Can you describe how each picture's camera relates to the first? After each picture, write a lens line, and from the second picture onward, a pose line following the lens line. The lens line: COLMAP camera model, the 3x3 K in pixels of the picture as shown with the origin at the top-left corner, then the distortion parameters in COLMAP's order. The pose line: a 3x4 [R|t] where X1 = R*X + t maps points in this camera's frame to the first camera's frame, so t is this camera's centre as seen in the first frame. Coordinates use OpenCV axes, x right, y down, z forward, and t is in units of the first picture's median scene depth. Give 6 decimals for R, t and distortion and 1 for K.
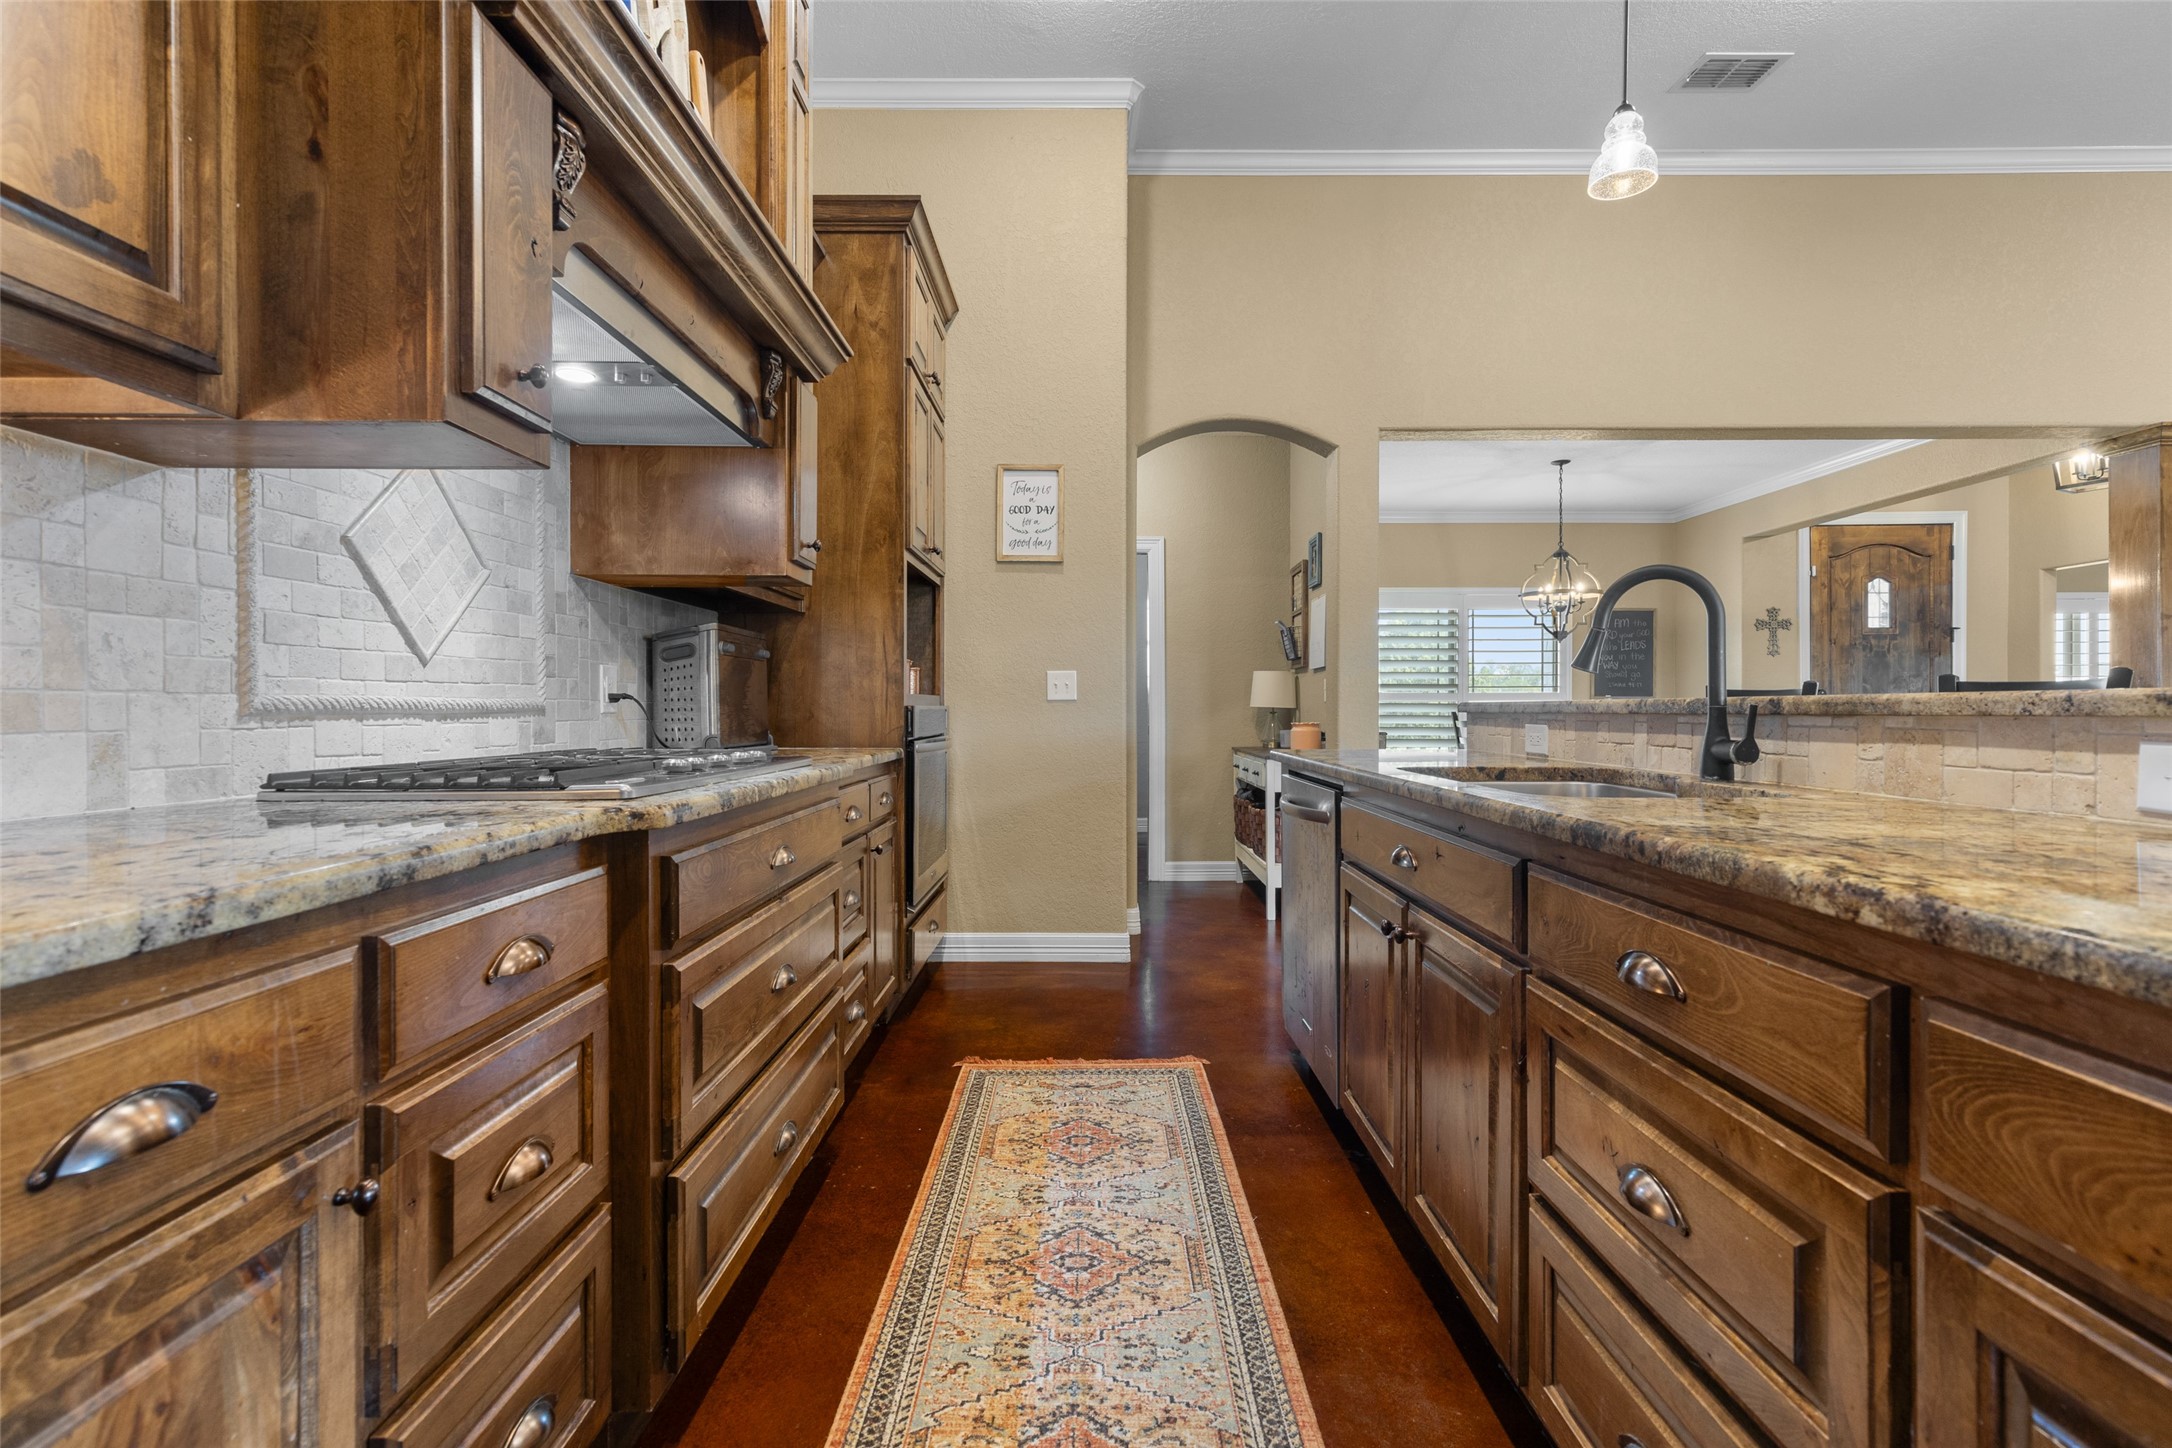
lens RADIAL K [[977.8, 0, 1094.2], [0, 977.8, 717.8], [0, 0, 1]] dist [0.011109, -0.002780]
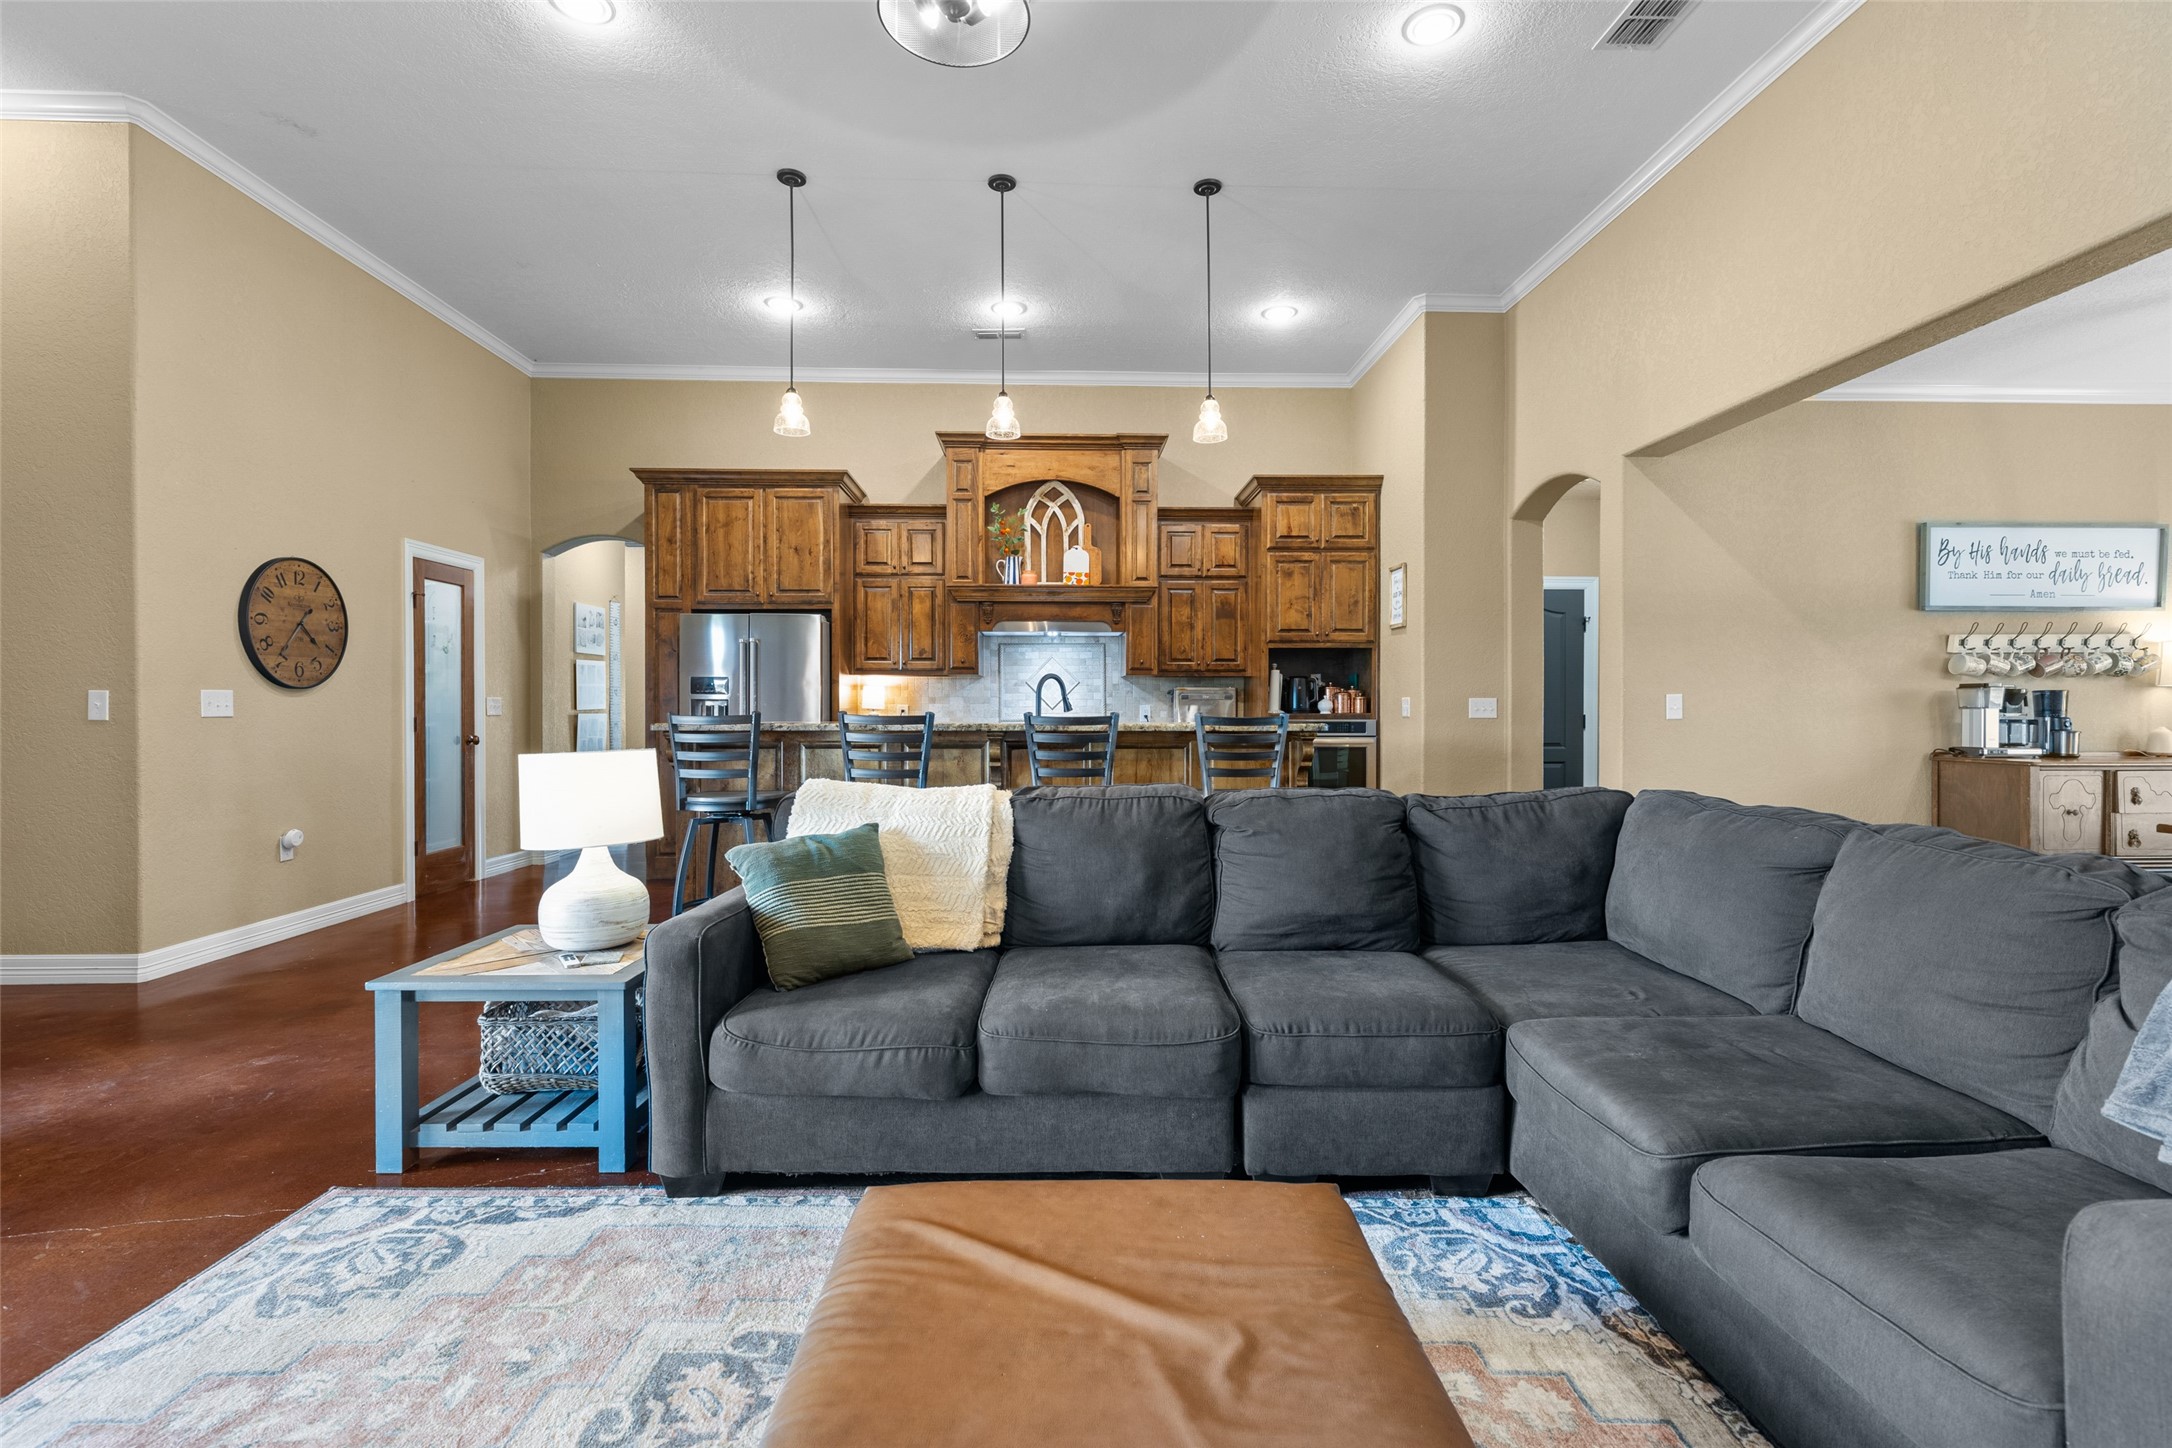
lens RADIAL K [[977.8, 0, 1082.6], [0, 977.8, 714.0], [0, 0, 1]] dist [0.011109, -0.002780]
pose [[0.034759, 0.003649, -0.999389, 3.267721], [-0.011226, 0.999932, 0.003261, -0.049067], [0.999333, 0.011106, 0.034798, 0.983049]]
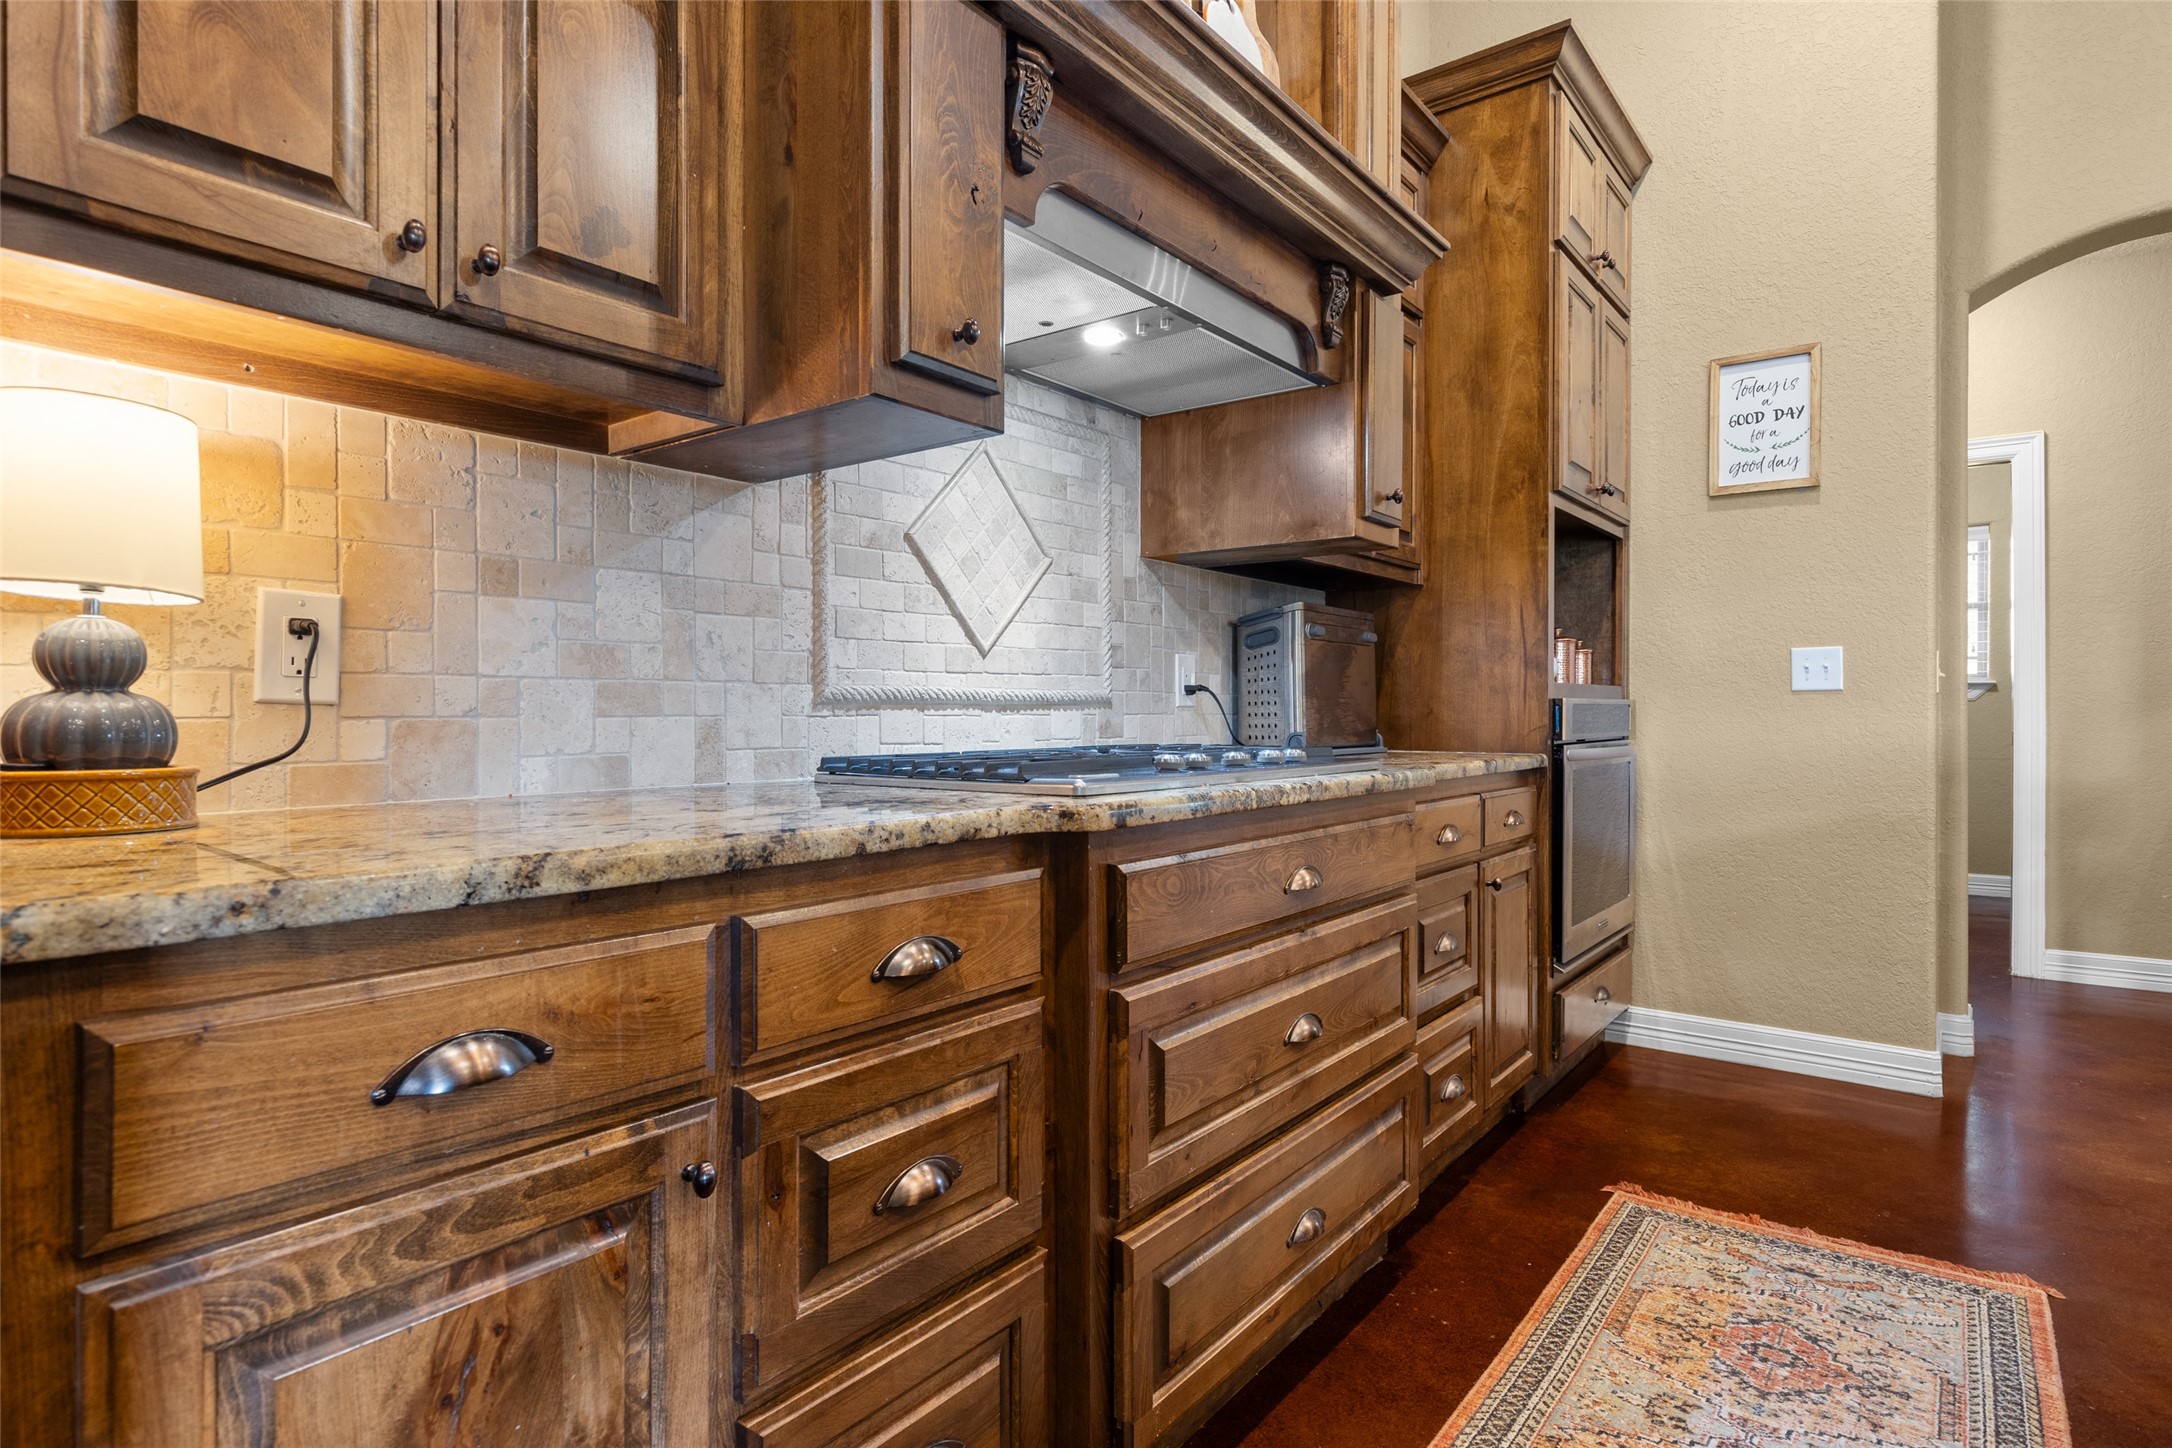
lens RADIAL K [[1137.2, 0, 1087.4], [0, 1137.2, 718.4], [0, 0, 1]] dist [0.001832, 0.000218]
pose [[0.789265, 0.003029, -0.614045, 0.116513], [-0.004775, 0.999988, -0.001205, 0.010626], [0.614034, 0.003883, 0.789270, 0.147177]]
